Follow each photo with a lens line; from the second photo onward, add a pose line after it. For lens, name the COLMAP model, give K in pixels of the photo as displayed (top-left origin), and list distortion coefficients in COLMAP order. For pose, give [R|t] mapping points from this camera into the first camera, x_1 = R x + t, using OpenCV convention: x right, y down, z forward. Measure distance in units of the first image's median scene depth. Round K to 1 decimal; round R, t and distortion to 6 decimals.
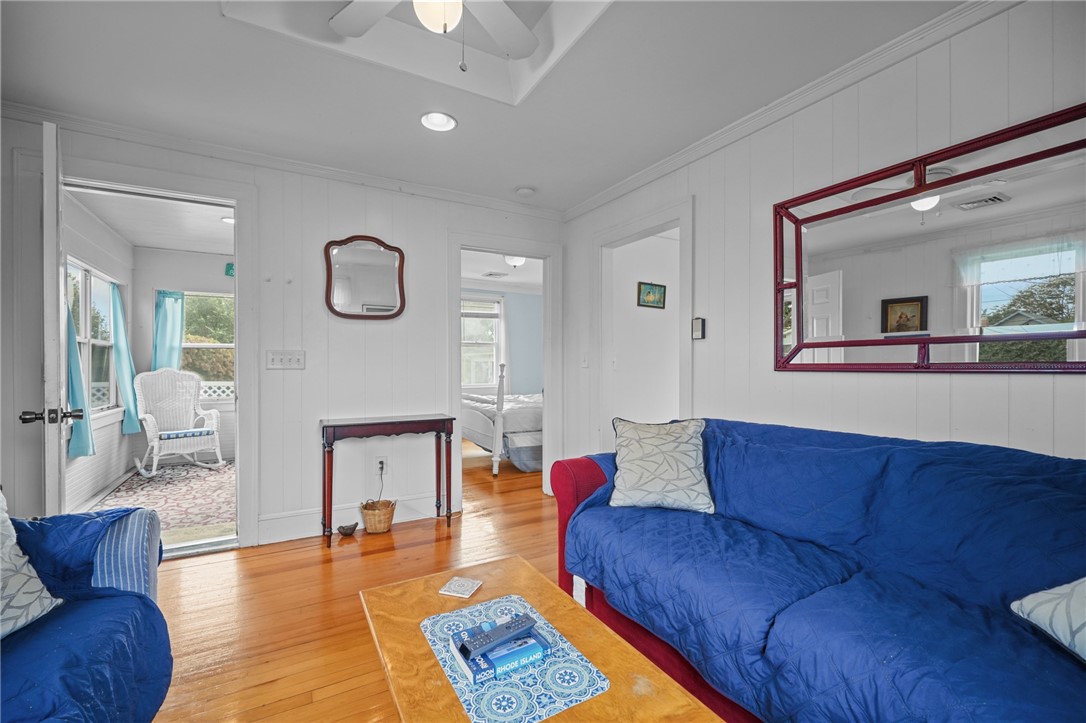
lens RADIAL K [[463.9, 0, 542.8], [0, 463.9, 366.6], [0, 0, 1]] dist [-0.002824, -0.000157]
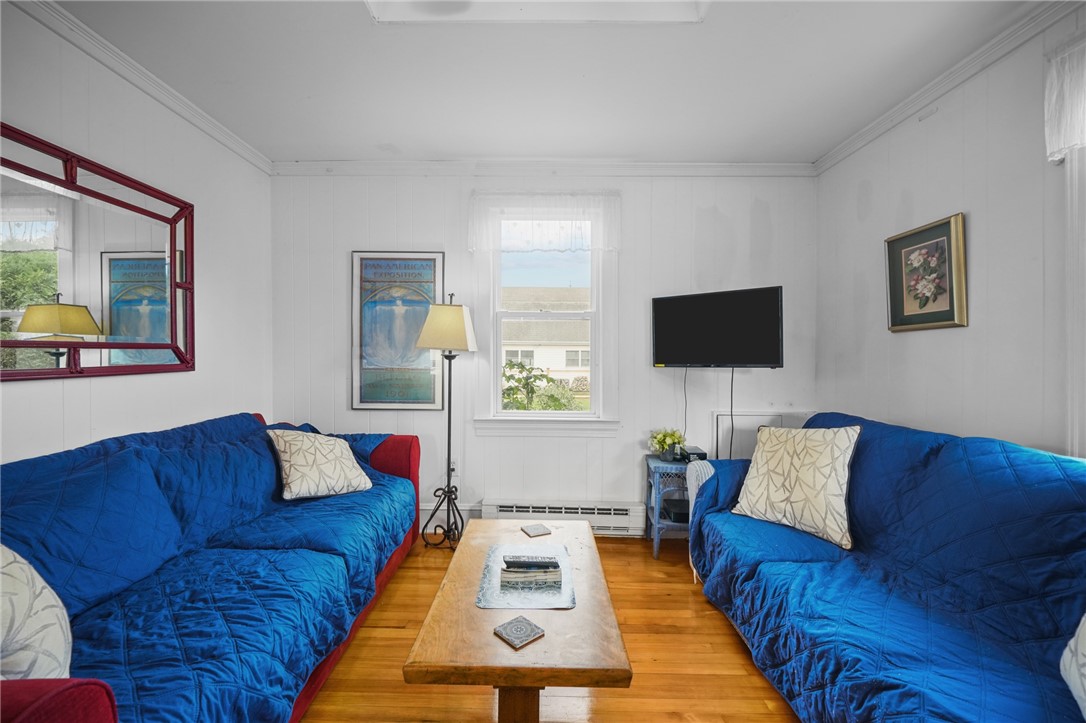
lens RADIAL K [[463.9, 0, 538.7], [0, 463.9, 354.3], [0, 0, 1]] dist [-0.002824, -0.000157]
pose [[-0.866713, 0.008500, 0.498734, -0.453293], [0.010063, 0.999949, 0.000445, -0.024876], [-0.498705, 0.005404, -0.866755, 1.239432]]
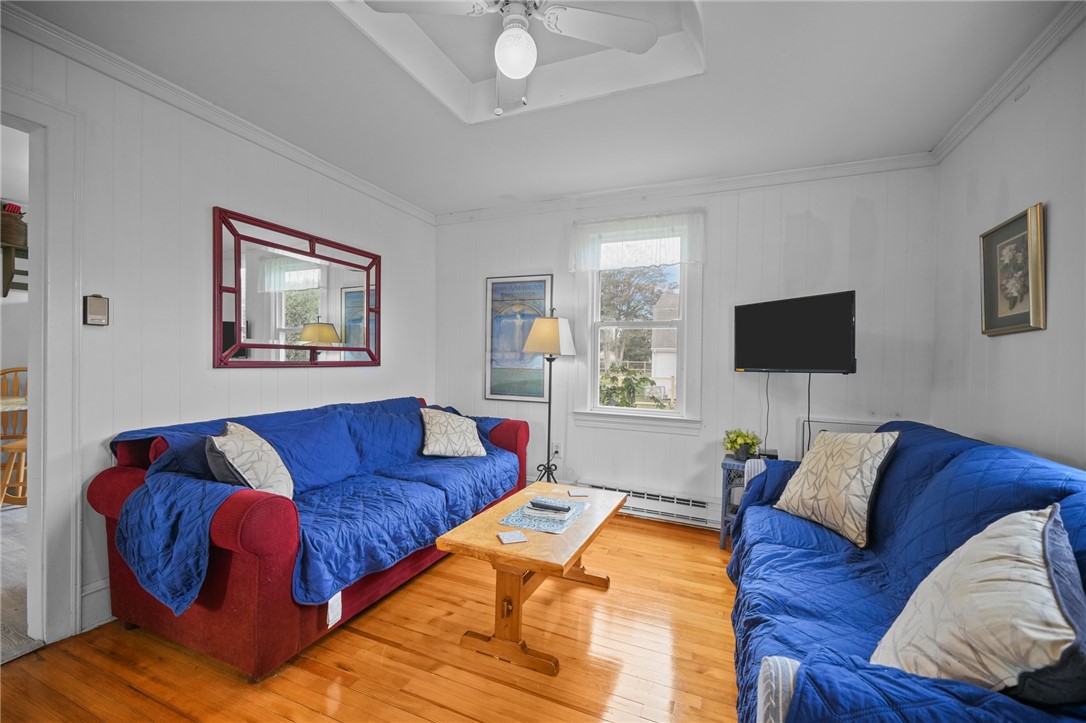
lens RADIAL K [[463.9, 0, 539.4], [0, 463.9, 364.1], [0, 0, 1]] dist [-0.002824, -0.000157]
pose [[-0.600643, -0.004905, 0.799502, -0.896291], [-0.003730, 0.999987, 0.003332, -0.006628], [-0.799509, -0.000981, -0.600654, 1.235254]]
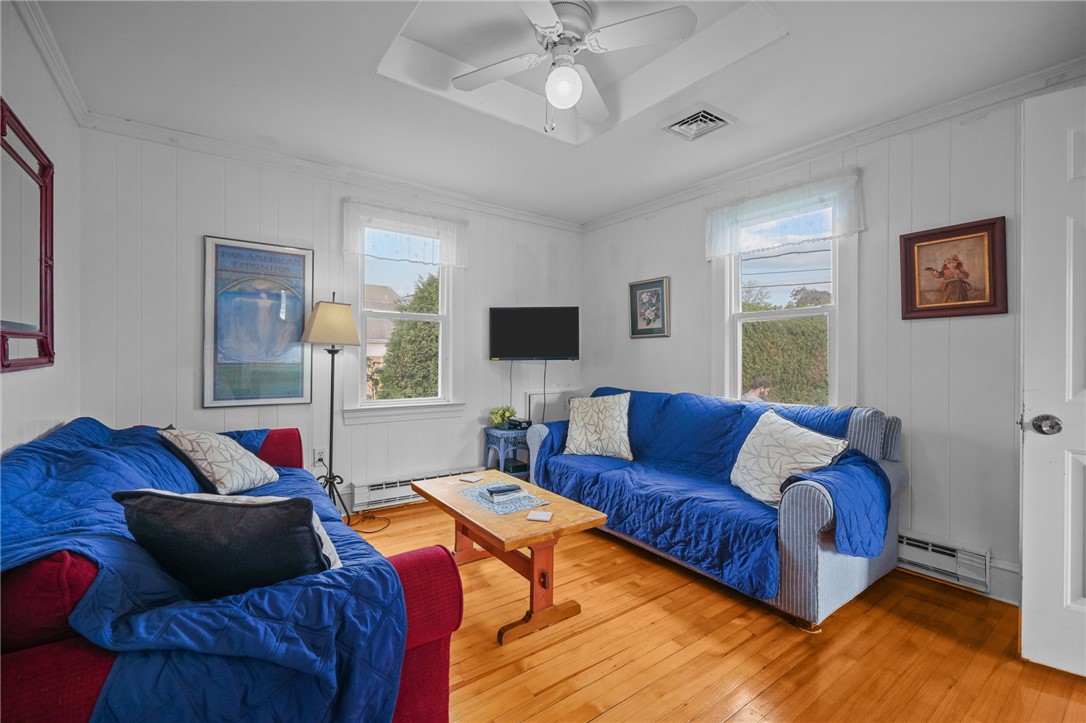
lens RADIAL K [[463.9, 0, 543.6], [0, 463.9, 351.6], [0, 0, 1]] dist [-0.002824, -0.000157]
pose [[-0.992272, 0.001923, -0.124066, 0.000277], [0.001318, 0.999987, 0.004954, -0.024937], [0.124074, 0.004752, -0.992262, 1.739220]]
